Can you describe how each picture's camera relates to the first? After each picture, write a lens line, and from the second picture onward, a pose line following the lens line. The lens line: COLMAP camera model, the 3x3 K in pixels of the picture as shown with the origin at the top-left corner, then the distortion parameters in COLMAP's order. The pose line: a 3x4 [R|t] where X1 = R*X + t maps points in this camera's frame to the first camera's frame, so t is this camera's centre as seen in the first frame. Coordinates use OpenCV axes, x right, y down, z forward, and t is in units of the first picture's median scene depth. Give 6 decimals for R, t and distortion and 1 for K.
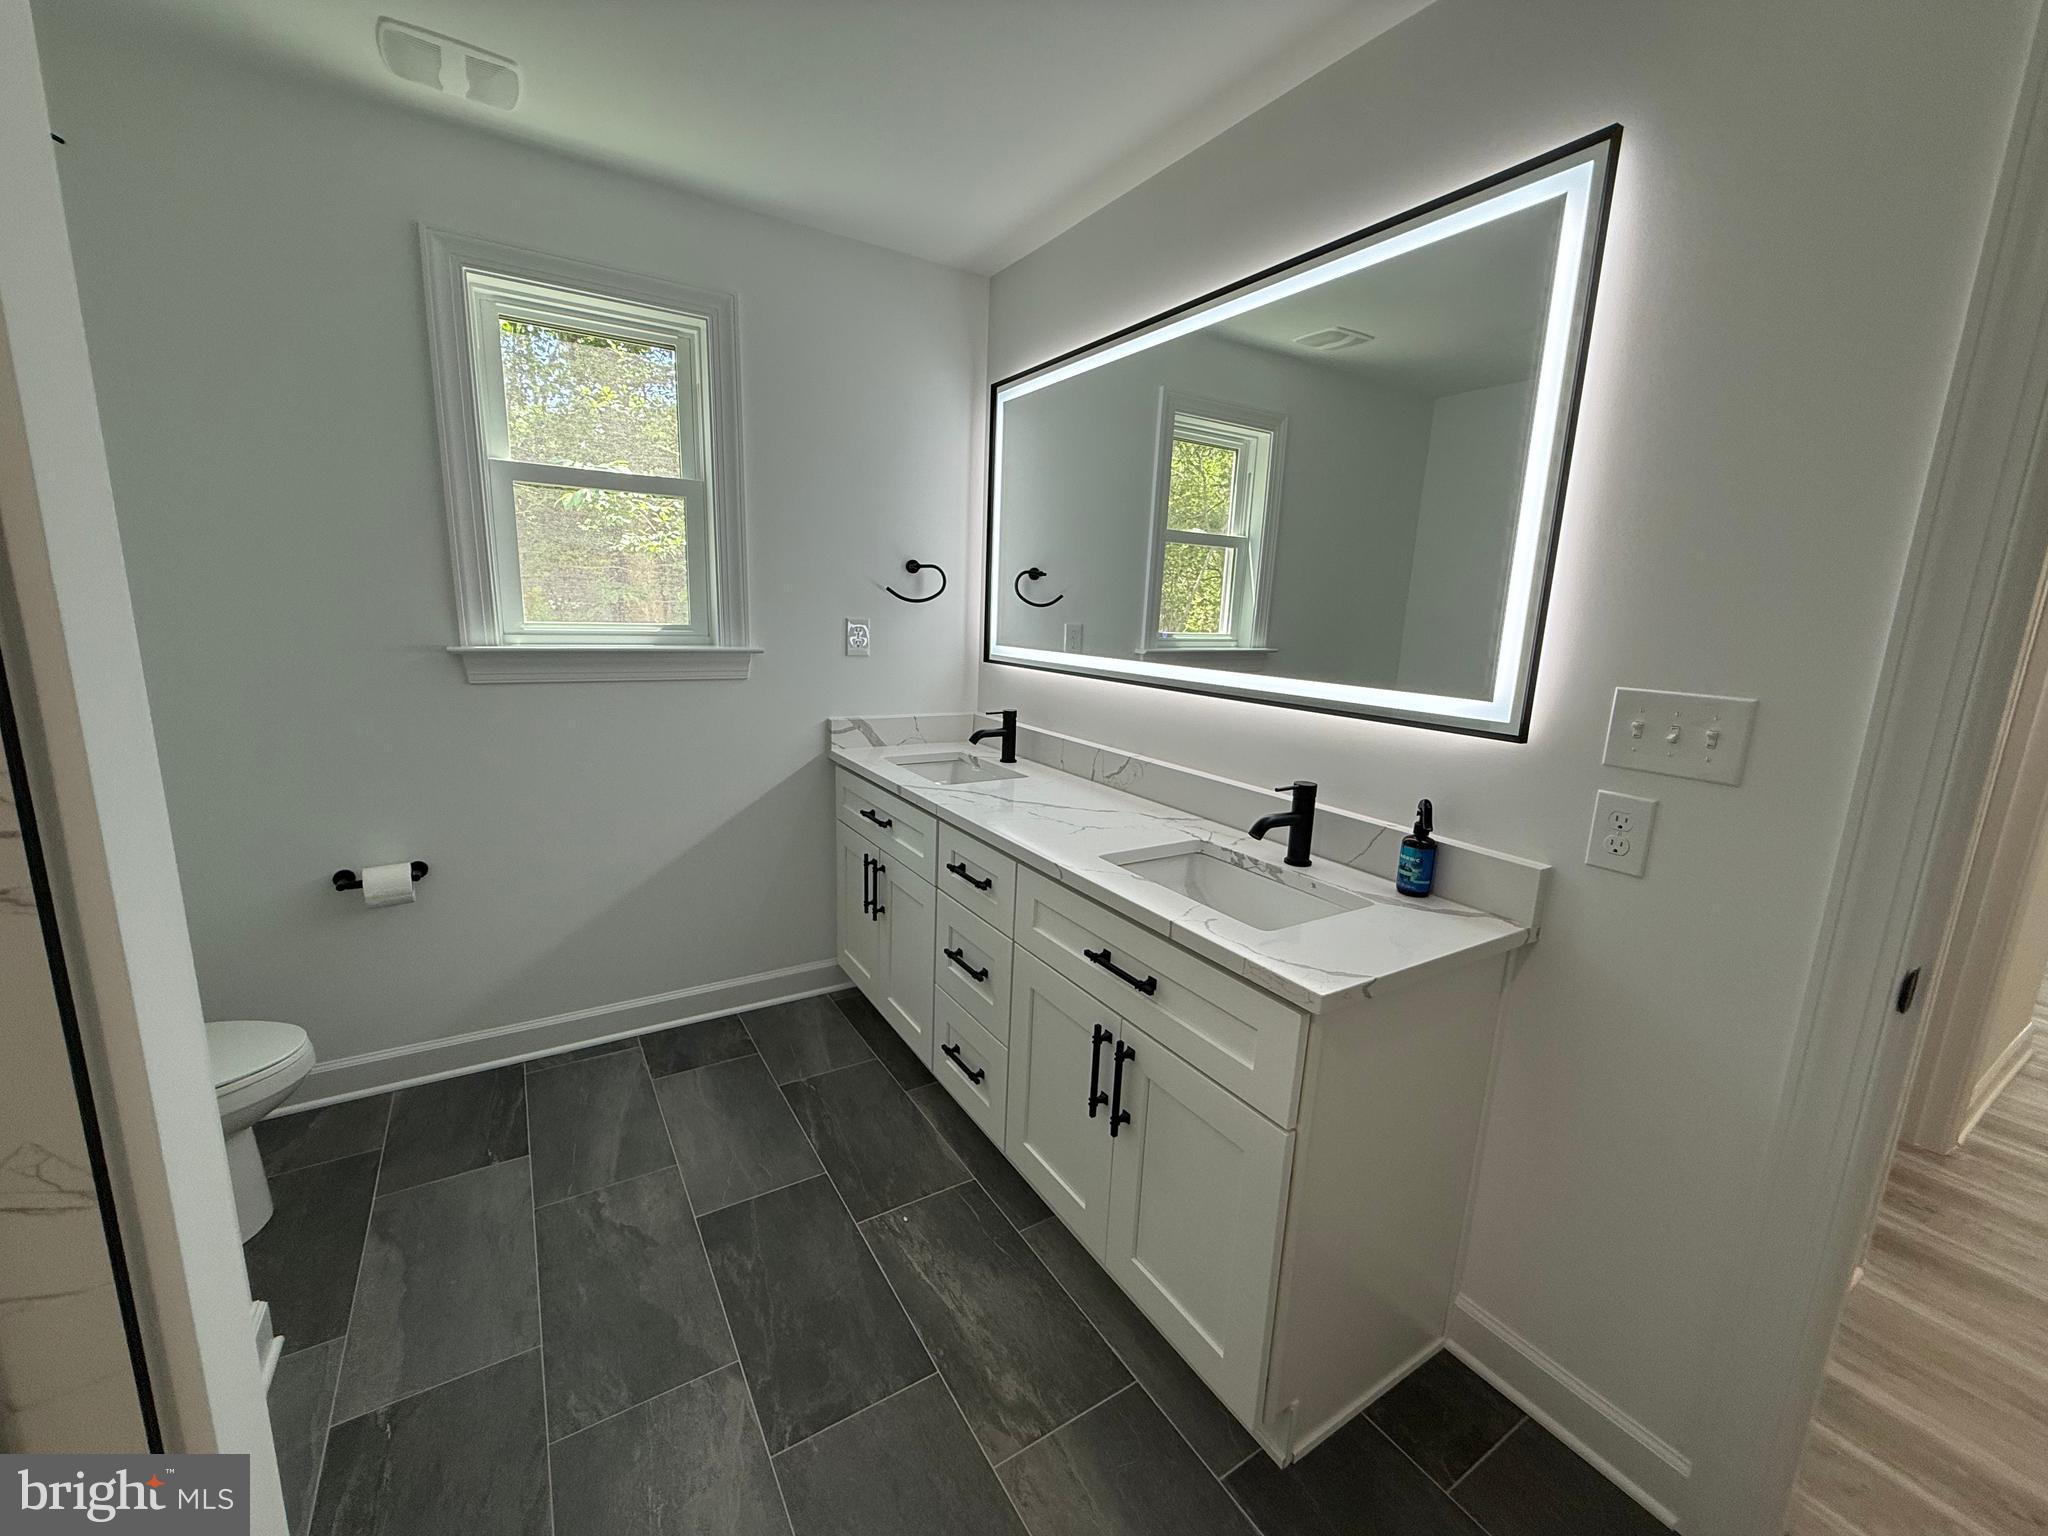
lens RADIAL K [[810.9, 0, 1017.8], [0, 810.9, 766.6], [0, 0, 1]] dist [0.000034, -0.000265]
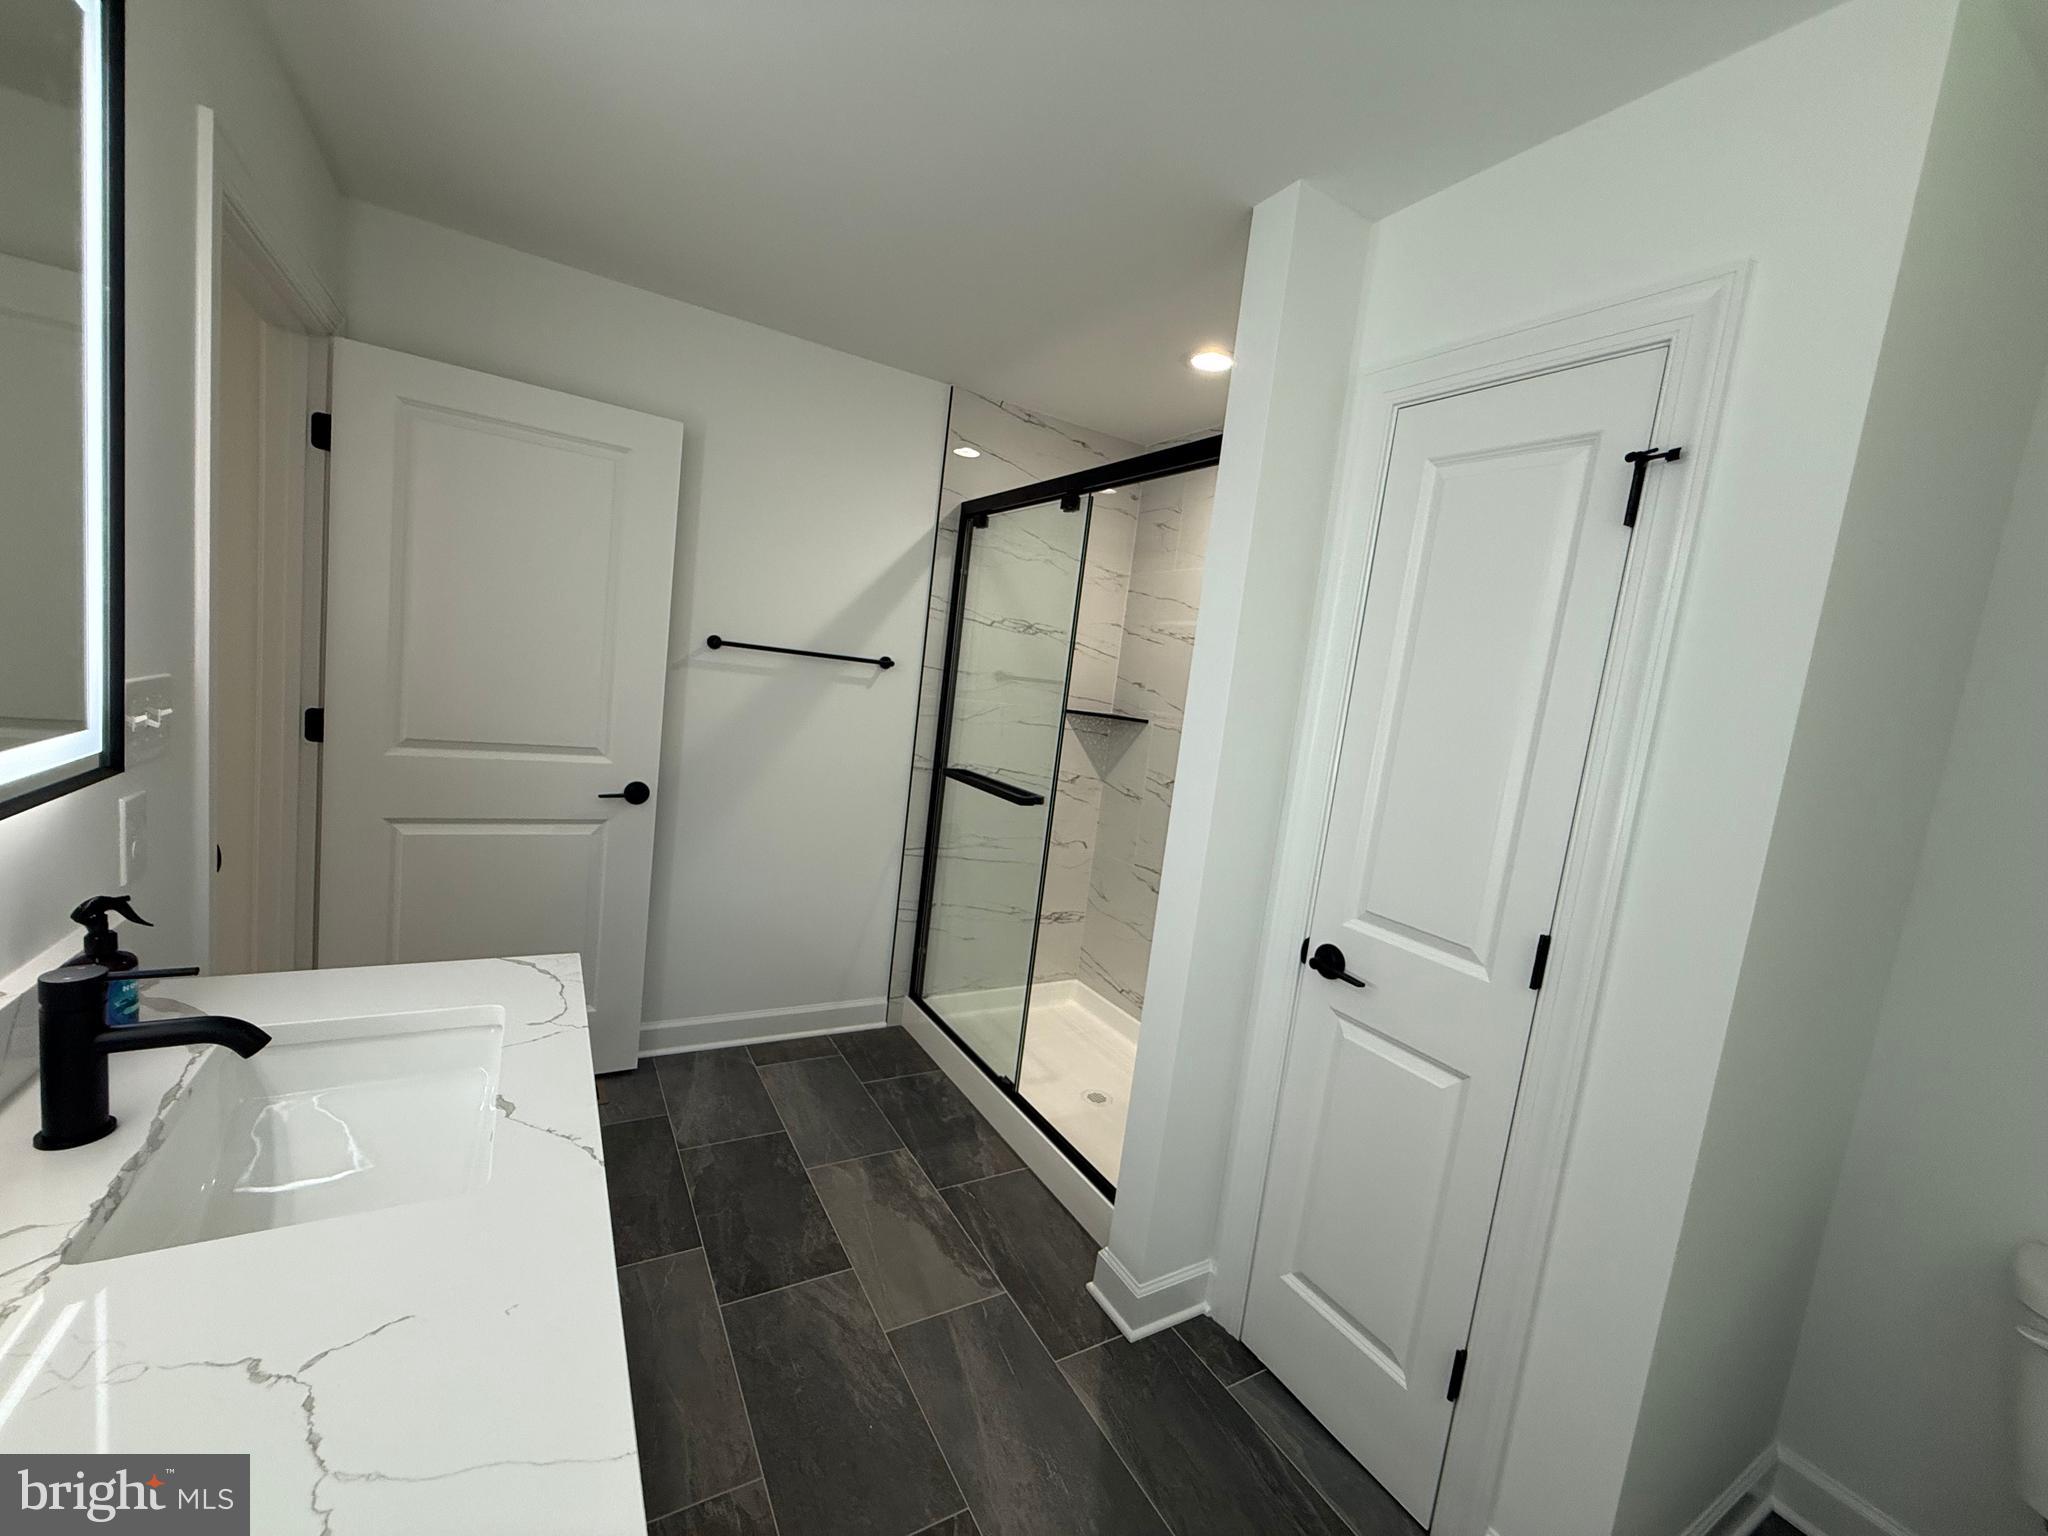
lens RADIAL K [[810.9, 0, 1017.8], [0, 810.9, 766.6], [0, 0, 1]] dist [0.000034, -0.000265]
pose [[-0.987784, -0.155520, 0.009775, -0.161519], [-0.144828, 0.939406, 0.310710, -0.287833], [-0.057504, 0.305499, -0.950455, 1.216457]]
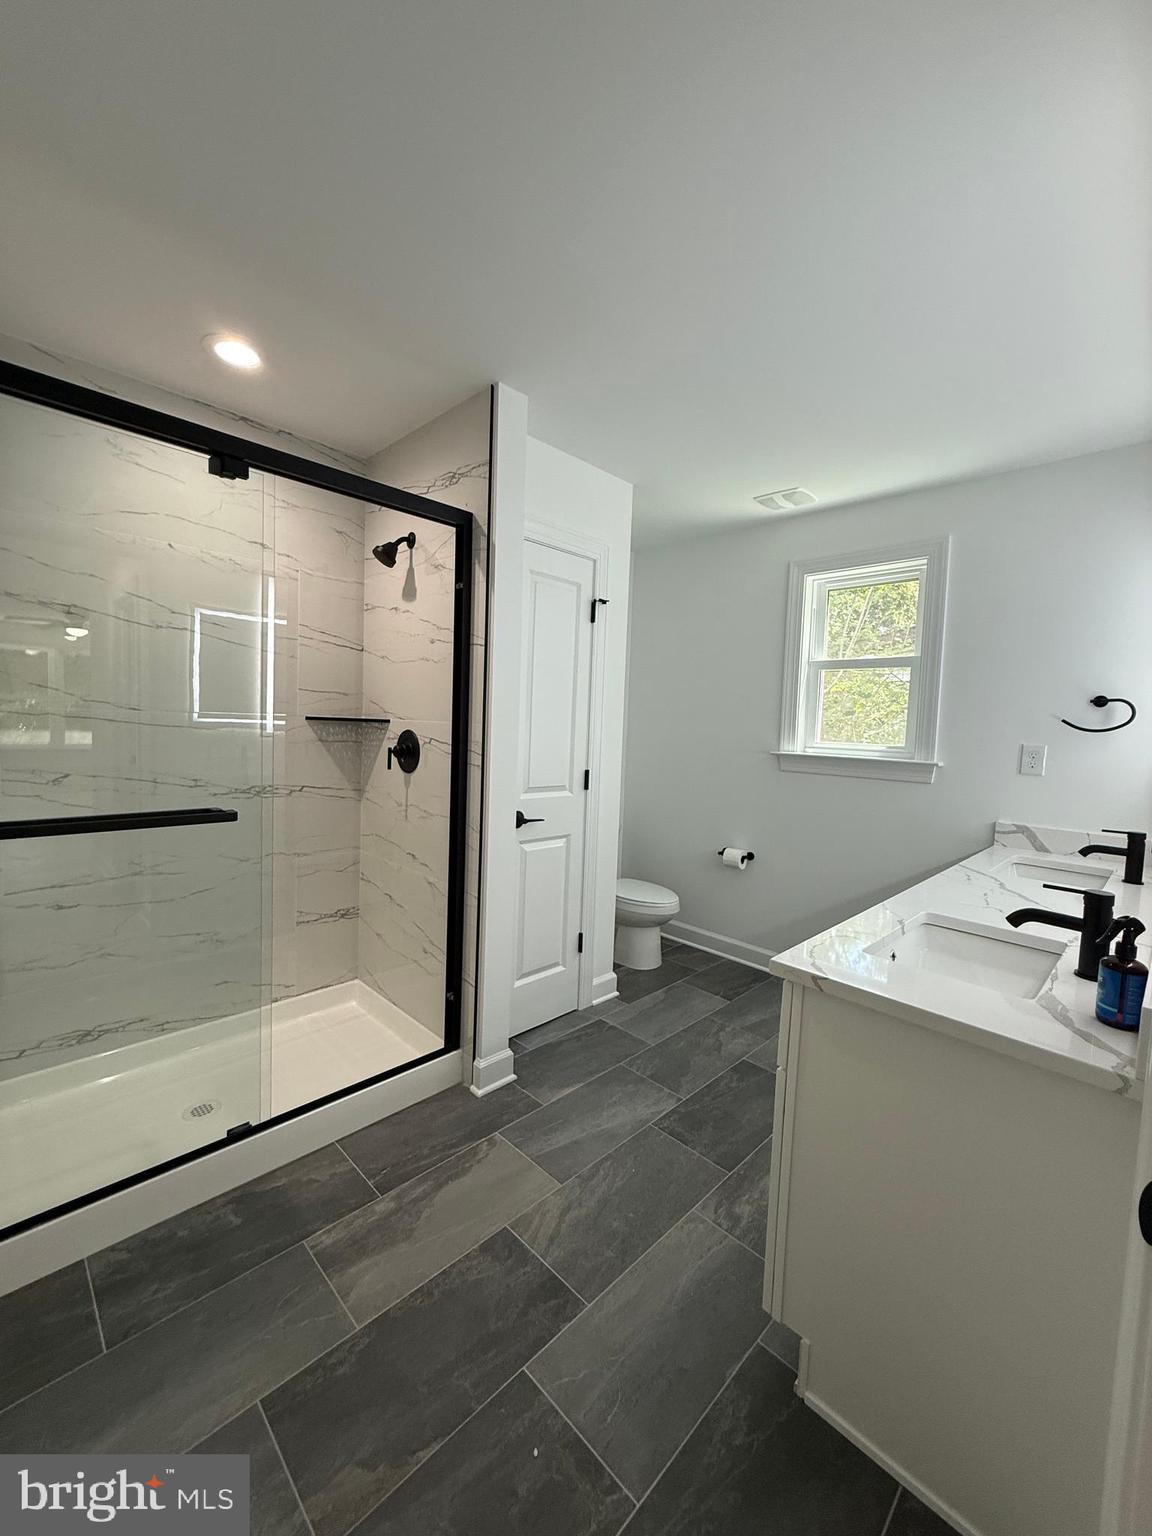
lens RADIAL K [[608.2, 0, 570.3], [0, 608.2, 765.6], [0, 0, 1]] dist [0.000034, -0.000265]
pose [[0.216164, 0.040792, -0.975505, 0.795427], [-0.220569, 0.975338, -0.008091, 0.016500], [0.951116, 0.216915, 0.219830, 0.192941]]
